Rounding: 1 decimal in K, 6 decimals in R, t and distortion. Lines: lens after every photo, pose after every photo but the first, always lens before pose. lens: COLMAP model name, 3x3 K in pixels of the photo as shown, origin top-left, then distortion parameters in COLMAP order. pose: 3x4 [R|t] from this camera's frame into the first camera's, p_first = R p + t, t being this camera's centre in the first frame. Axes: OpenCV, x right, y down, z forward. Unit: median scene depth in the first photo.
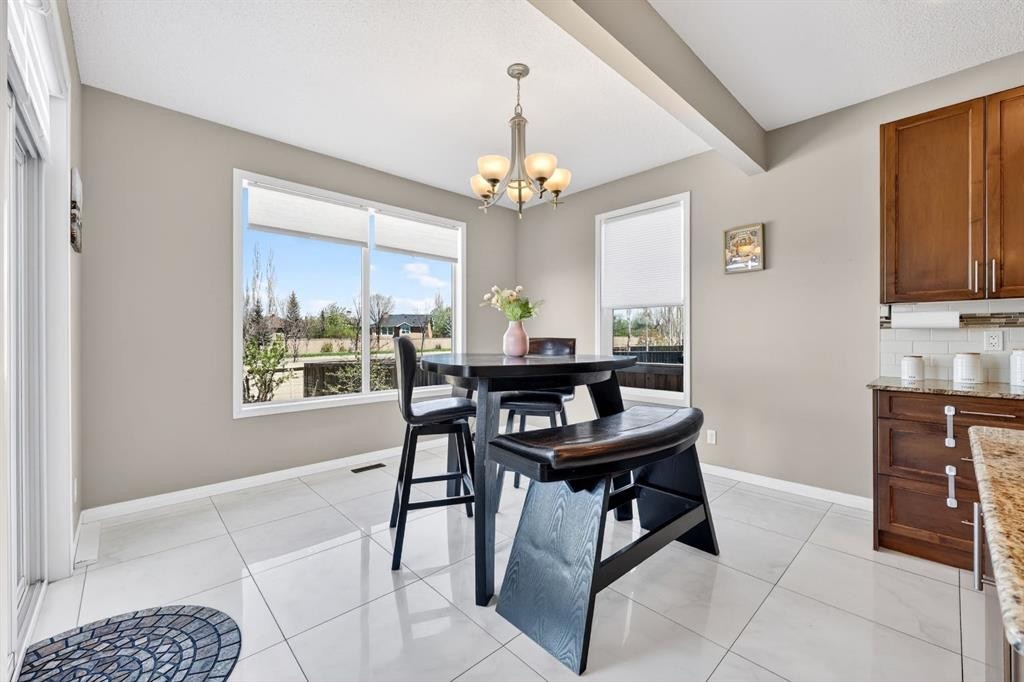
lens RADIAL K [[410.7, 0, 506.6], [0, 410.7, 337.7], [0, 0, 1]] dist [-0.002850, 0.000649]
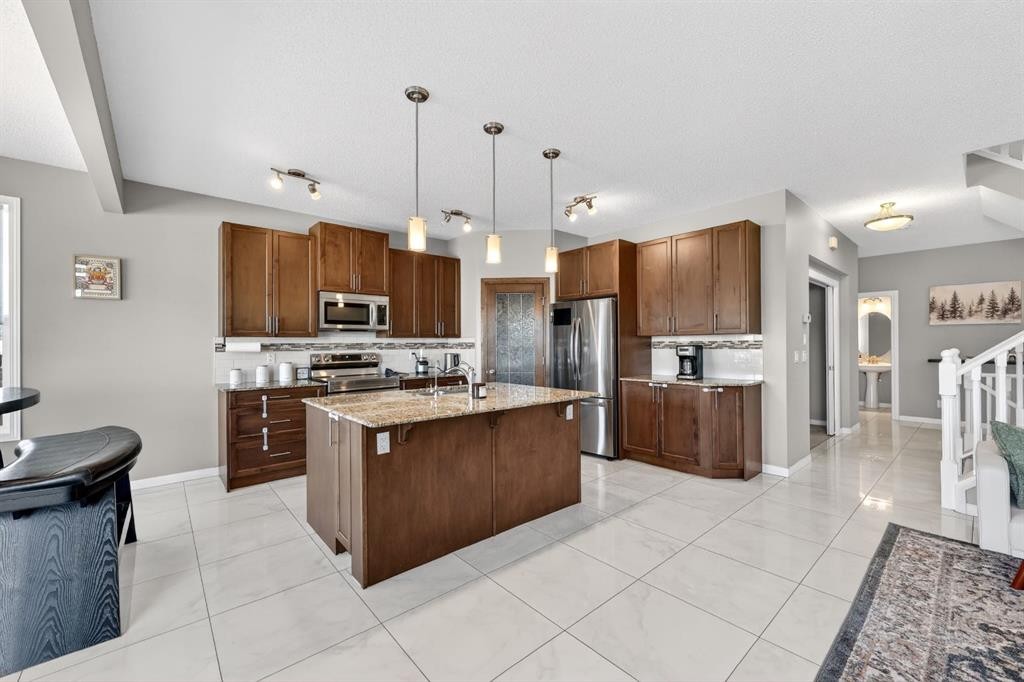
lens RADIAL K [[410.7, 0, 517.5], [0, 410.7, 342.8], [0, 0, 1]] dist [-0.002850, 0.000649]
pose [[0.020305, 0.003307, 0.999788, -0.634473], [0.005243, 0.999980, -0.003414, -0.049460], [-0.999780, 0.005311, 0.020288, -0.151779]]
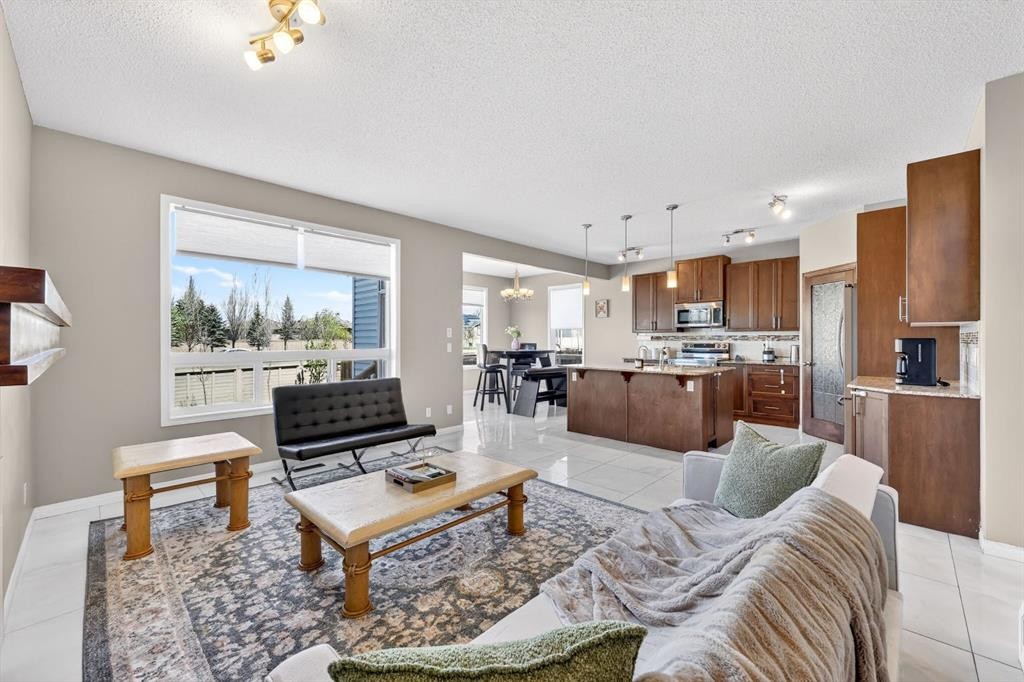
lens RADIAL K [[410.7, 0, 514.0], [0, 410.7, 339.3], [0, 0, 1]] dist [-0.002850, 0.000649]
pose [[0.997839, 0.000350, 0.065707, -0.194164], [-0.000535, 0.999996, 0.002798, -0.041070], [-0.065705, -0.002827, 0.997835, -2.097295]]
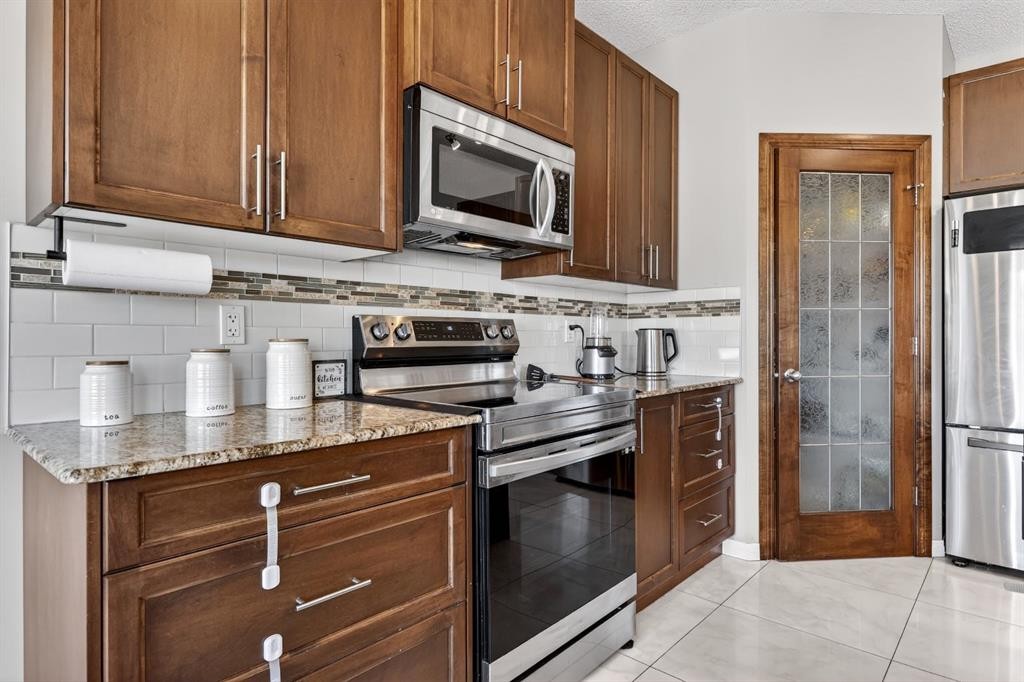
lens RADIAL K [[562.3, 0, 515.3], [0, 562.3, 340.3], [0, 0, 1]] dist [-0.003125, -0.000322]
pose [[-0.086640, -0.000515, 0.996240, 0.451133], [0.001253, 0.999999, 0.000626, 0.026028], [-0.996239, 0.001303, -0.086640, 0.693824]]
